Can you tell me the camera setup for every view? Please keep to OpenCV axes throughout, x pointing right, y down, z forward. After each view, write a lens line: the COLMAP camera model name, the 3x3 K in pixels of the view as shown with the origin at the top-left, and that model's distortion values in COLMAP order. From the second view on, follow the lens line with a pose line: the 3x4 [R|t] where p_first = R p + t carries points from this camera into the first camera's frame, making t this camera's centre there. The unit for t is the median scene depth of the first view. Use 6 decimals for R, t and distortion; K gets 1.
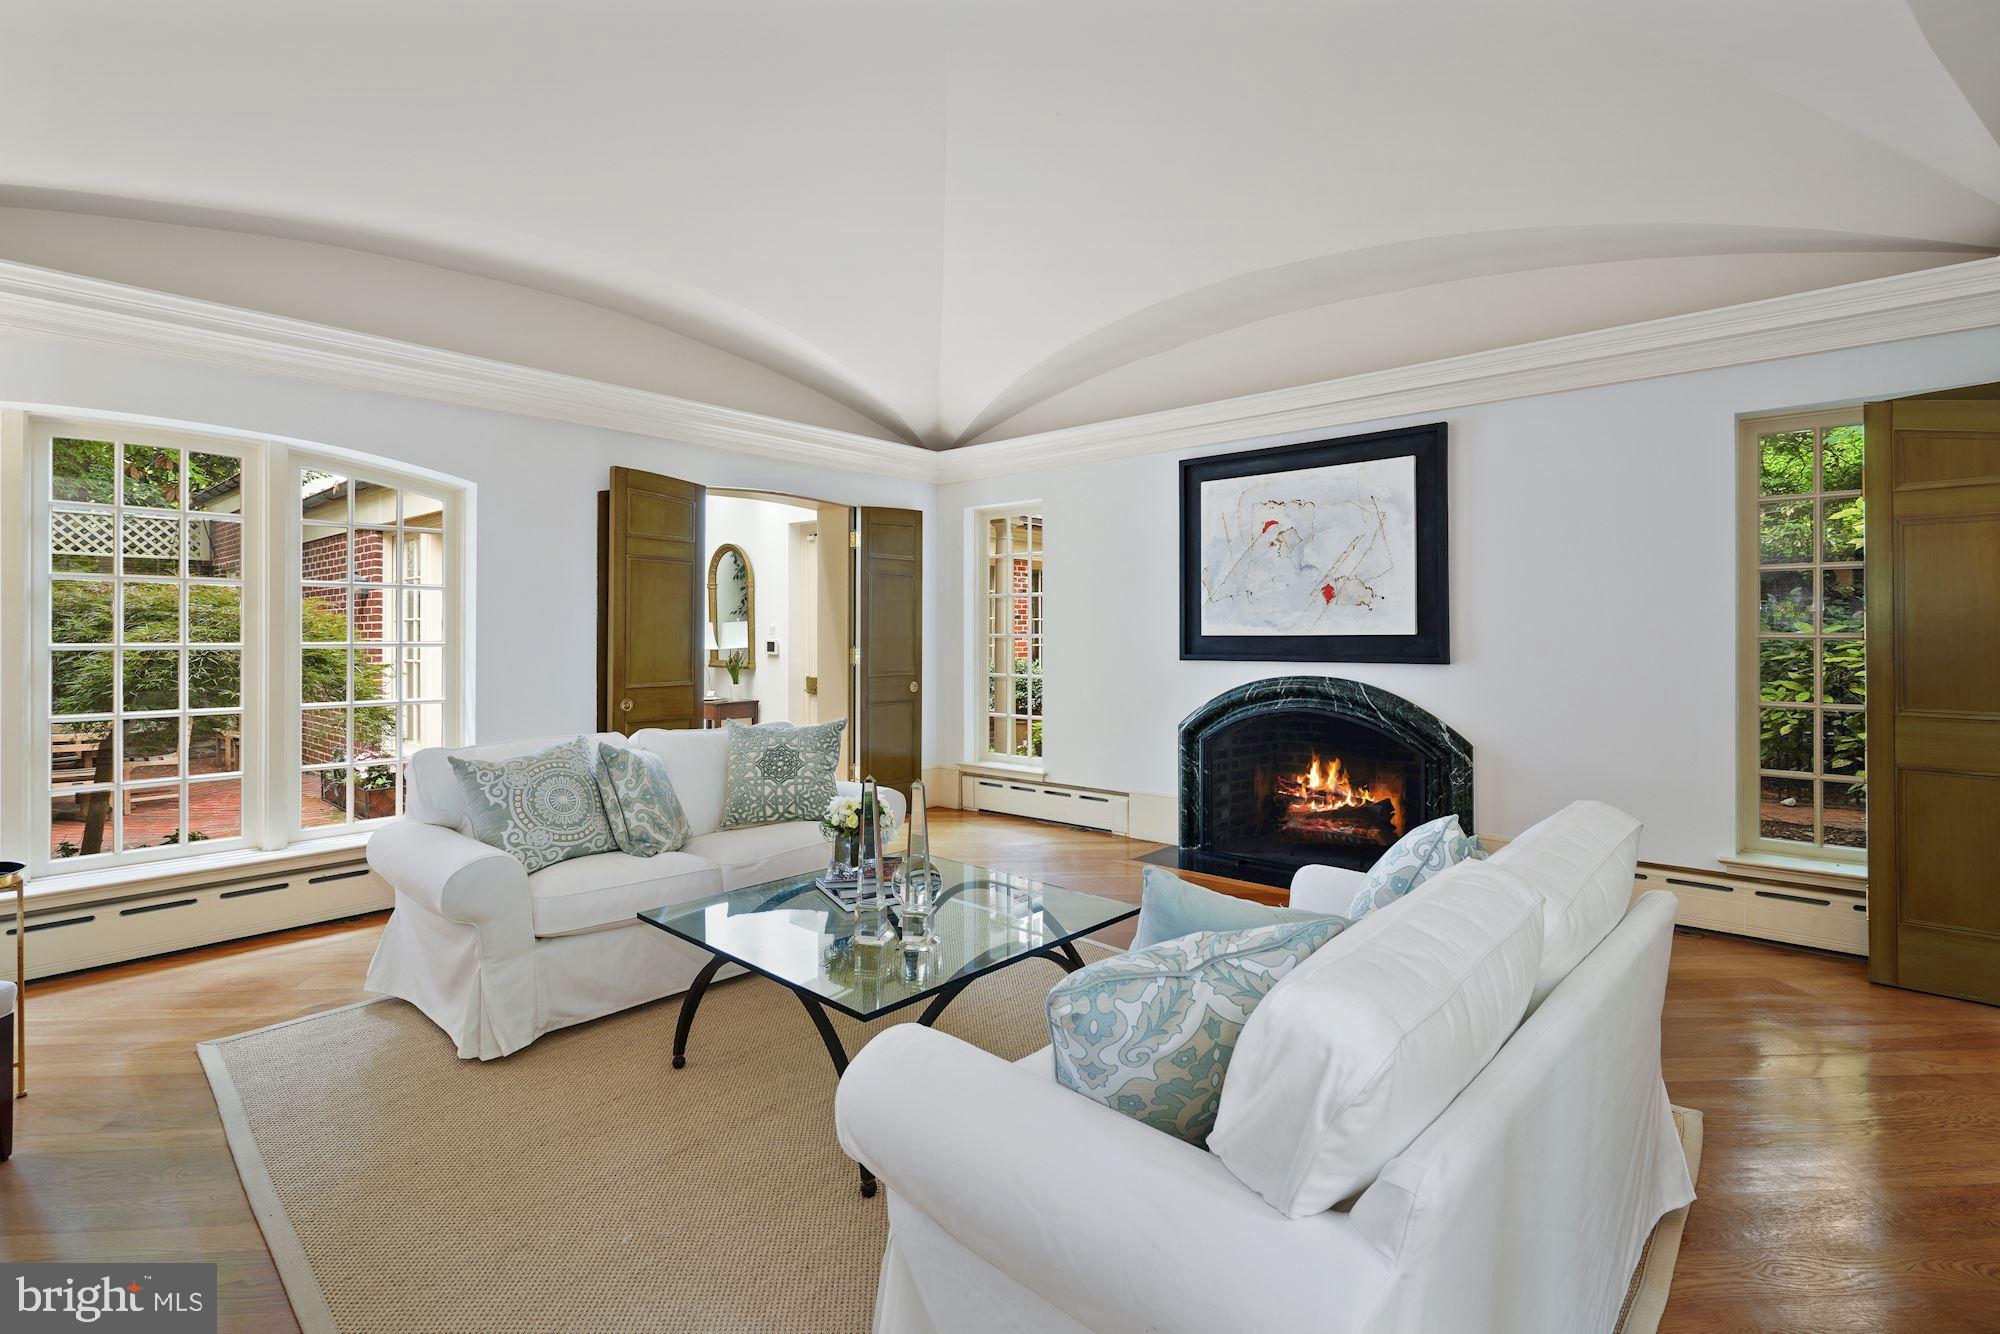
lens RADIAL K [[919.4, 0, 994.8], [0, 919.4, 645.2], [0, 0, 1]] dist [-0.004259, 0.002305]
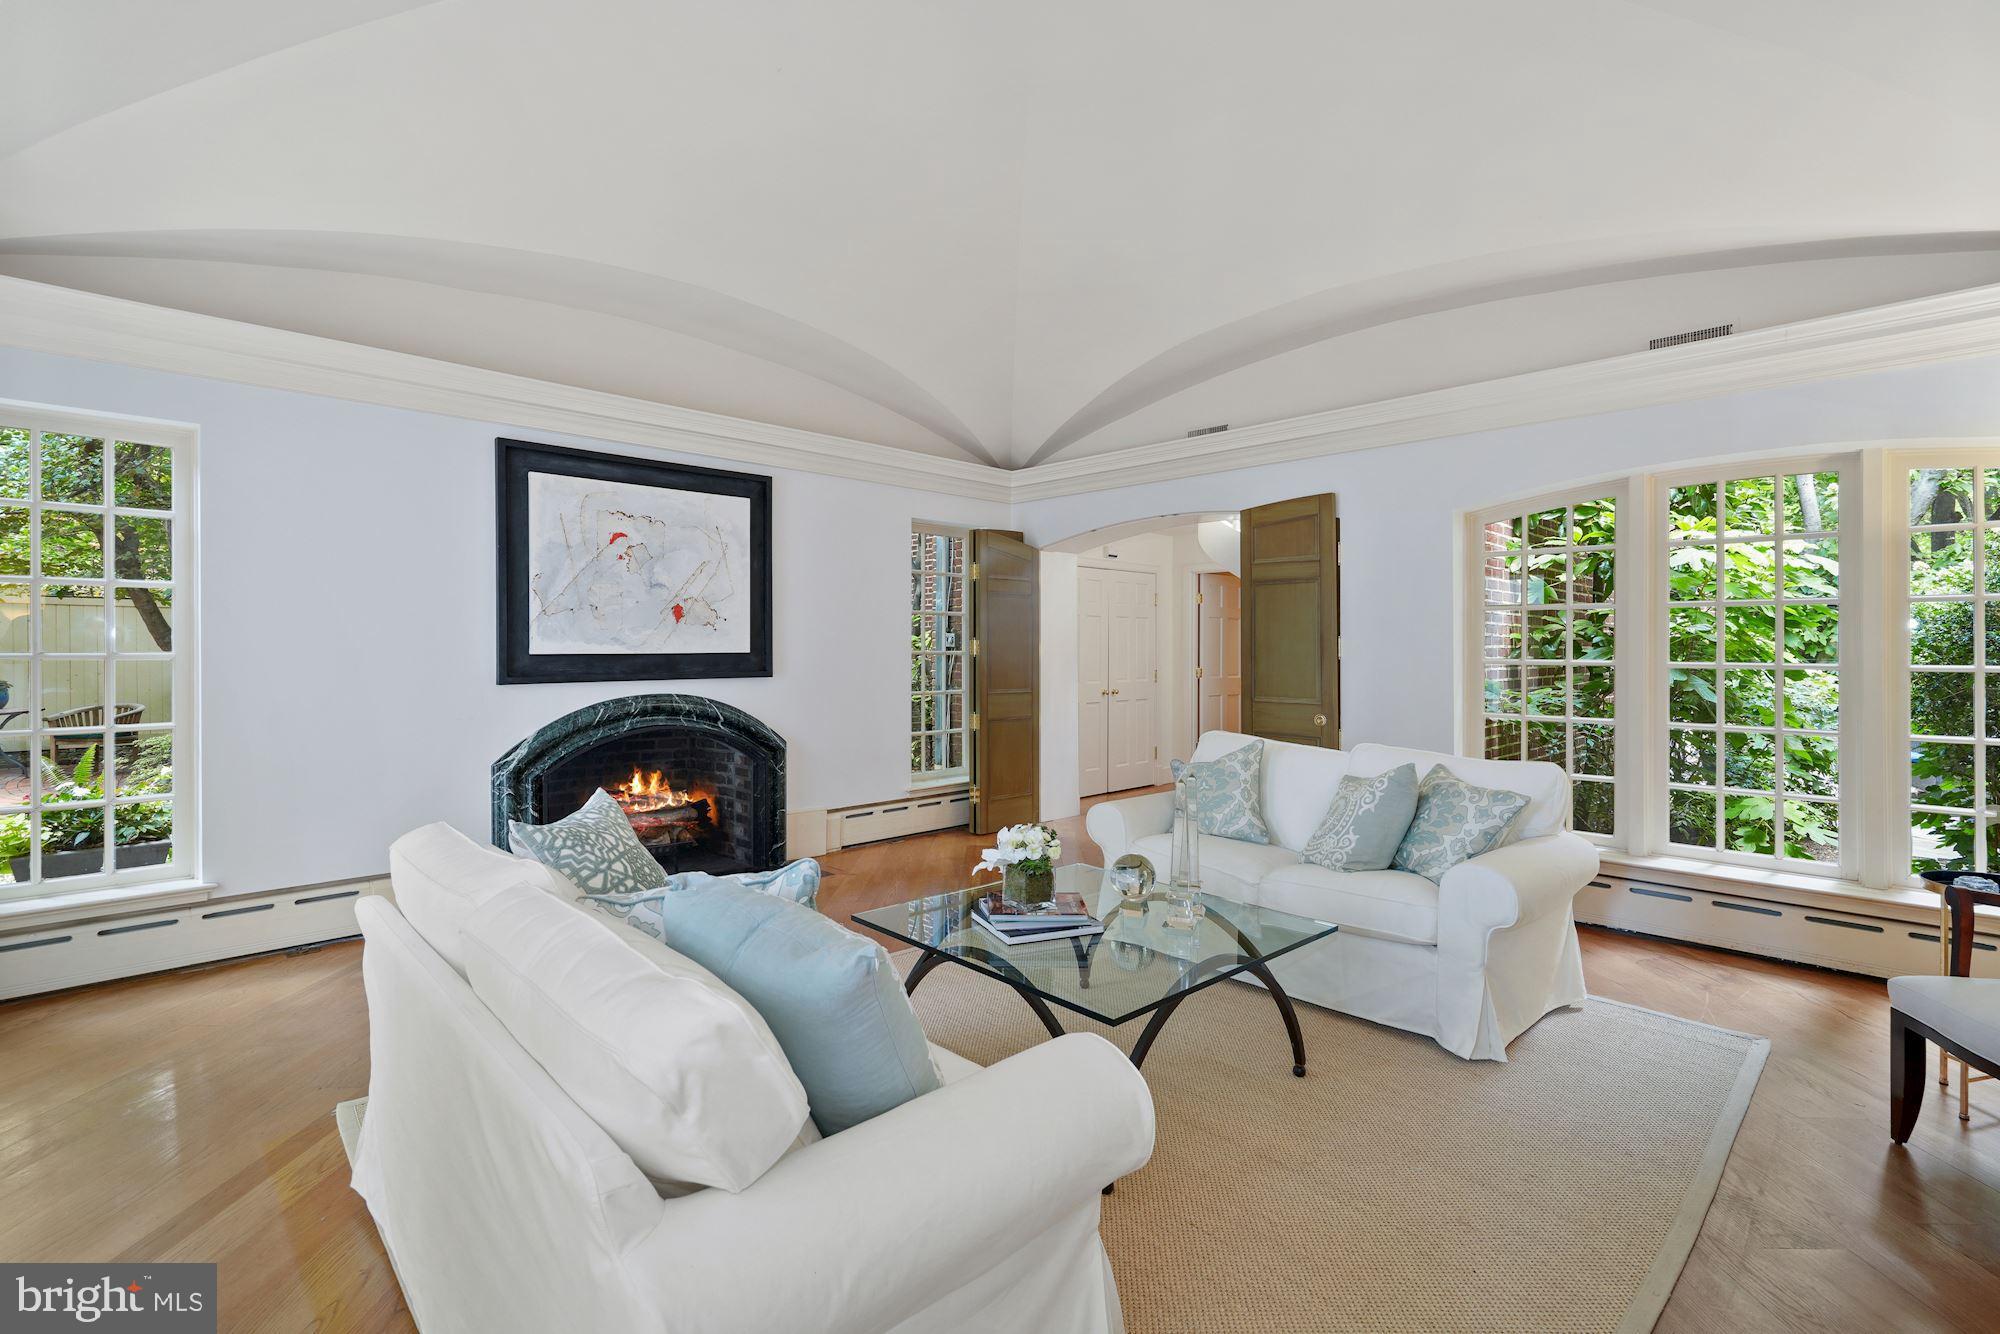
lens RADIAL K [[919.4, 0, 1003.4], [0, 919.4, 659.8], [0, 0, 1]] dist [-0.004259, 0.002305]
pose [[0.072372, -0.016985, 0.997233, -0.630371], [0.007411, 0.999837, 0.016491, -0.017337], [-0.997350, 0.006197, 0.072486, 0.548526]]
